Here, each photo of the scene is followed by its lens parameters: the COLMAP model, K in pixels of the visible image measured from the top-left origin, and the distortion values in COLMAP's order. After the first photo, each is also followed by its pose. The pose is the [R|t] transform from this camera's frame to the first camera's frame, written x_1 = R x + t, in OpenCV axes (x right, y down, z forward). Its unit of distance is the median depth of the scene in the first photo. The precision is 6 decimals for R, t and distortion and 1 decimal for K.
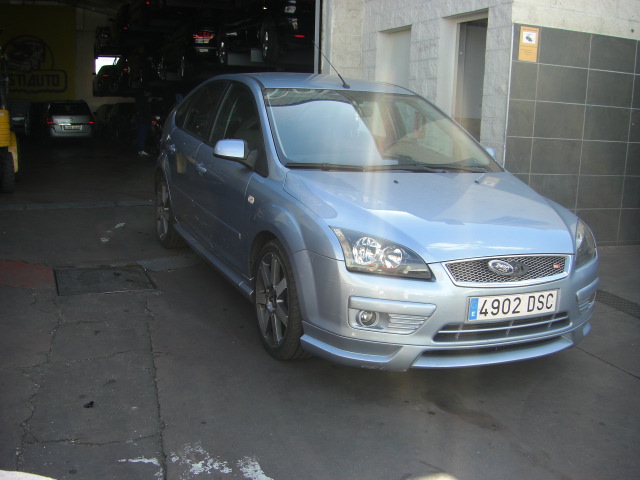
lens RADIAL K [[758.3, 0, 320.0], [0, 758.3, 247.3], [0, 0, 1]] dist [-0.192270, 0.000000]
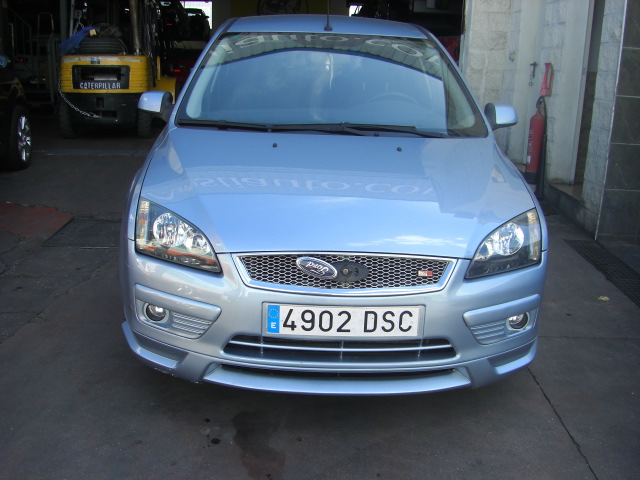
lens RADIAL K [[758.3, 0, 322.1], [0, 758.3, 238.2], [0, 0, 1]] dist [-0.192270, 0.000000]
pose [[0.923245, 0.087096, -0.374210, 0.513641], [-0.067864, 0.995621, 0.064293, -0.049226], [0.378171, -0.033962, 0.925113, 0.313010]]
